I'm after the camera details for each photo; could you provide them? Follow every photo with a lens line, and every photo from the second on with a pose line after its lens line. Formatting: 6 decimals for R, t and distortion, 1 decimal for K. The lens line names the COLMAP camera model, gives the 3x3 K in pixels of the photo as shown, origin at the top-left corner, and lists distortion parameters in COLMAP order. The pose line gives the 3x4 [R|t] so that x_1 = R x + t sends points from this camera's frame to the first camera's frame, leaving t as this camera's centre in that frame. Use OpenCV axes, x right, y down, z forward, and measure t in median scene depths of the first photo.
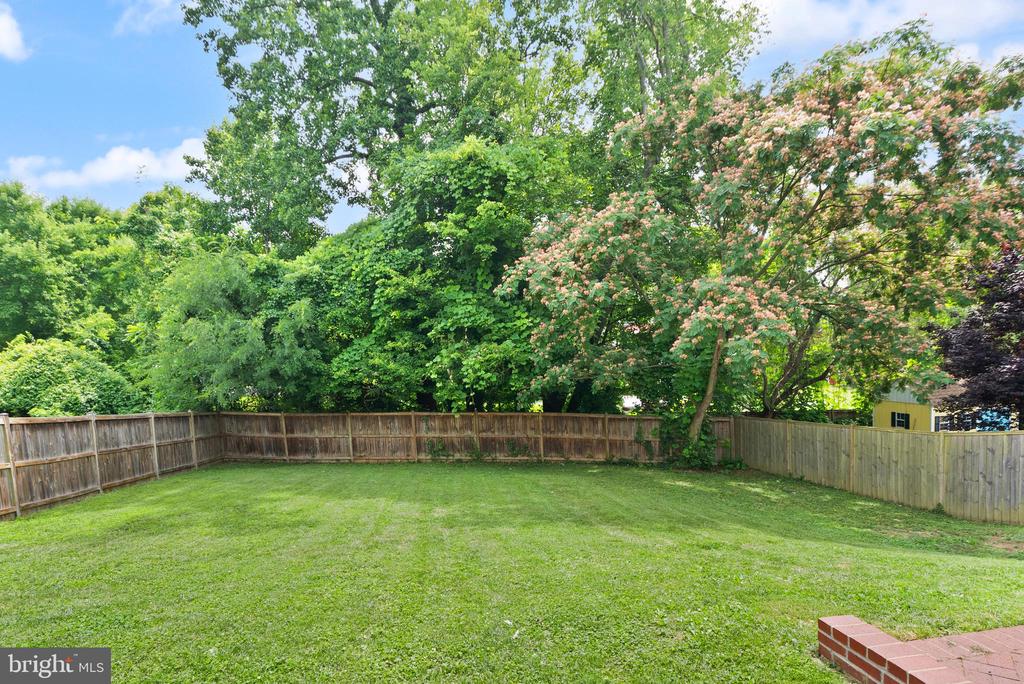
lens RADIAL K [[512.7, 0, 487.4], [0, 512.7, 393.7], [0, 0, 1]] dist [0.002647, 0.001386]
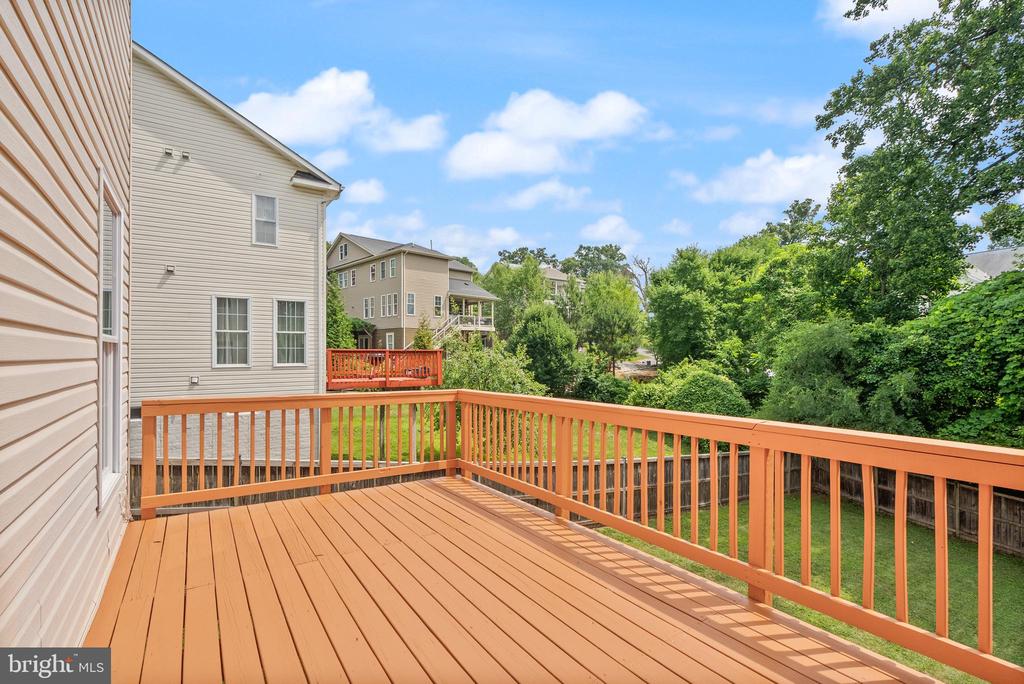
lens RADIAL K [[473.3, 0, 504.8], [0, 473.3, 348.8], [0, 0, 1]] dist [-0.000399, 0.000162]
pose [[0.459348, 0.063813, -0.885961, 0.101661], [-0.084334, 0.996044, 0.028017, -0.166012], [0.884244, 0.061848, 0.462913, -0.150004]]
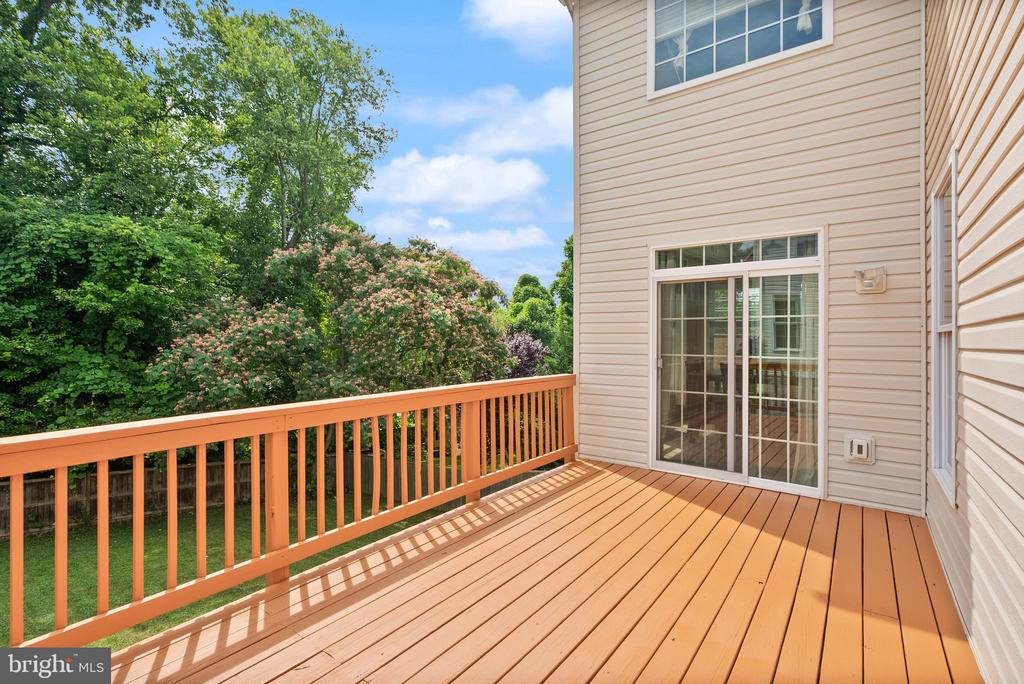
lens RADIAL K [[473.3, 0, 501.3], [0, 473.3, 350.8], [0, 0, 1]] dist [-0.000399, 0.000162]
pose [[0.690388, 0.060799, 0.720880, -0.155821], [-0.007745, 0.997026, -0.076672, -0.143476], [-0.723397, 0.047350, 0.688806, -0.176000]]
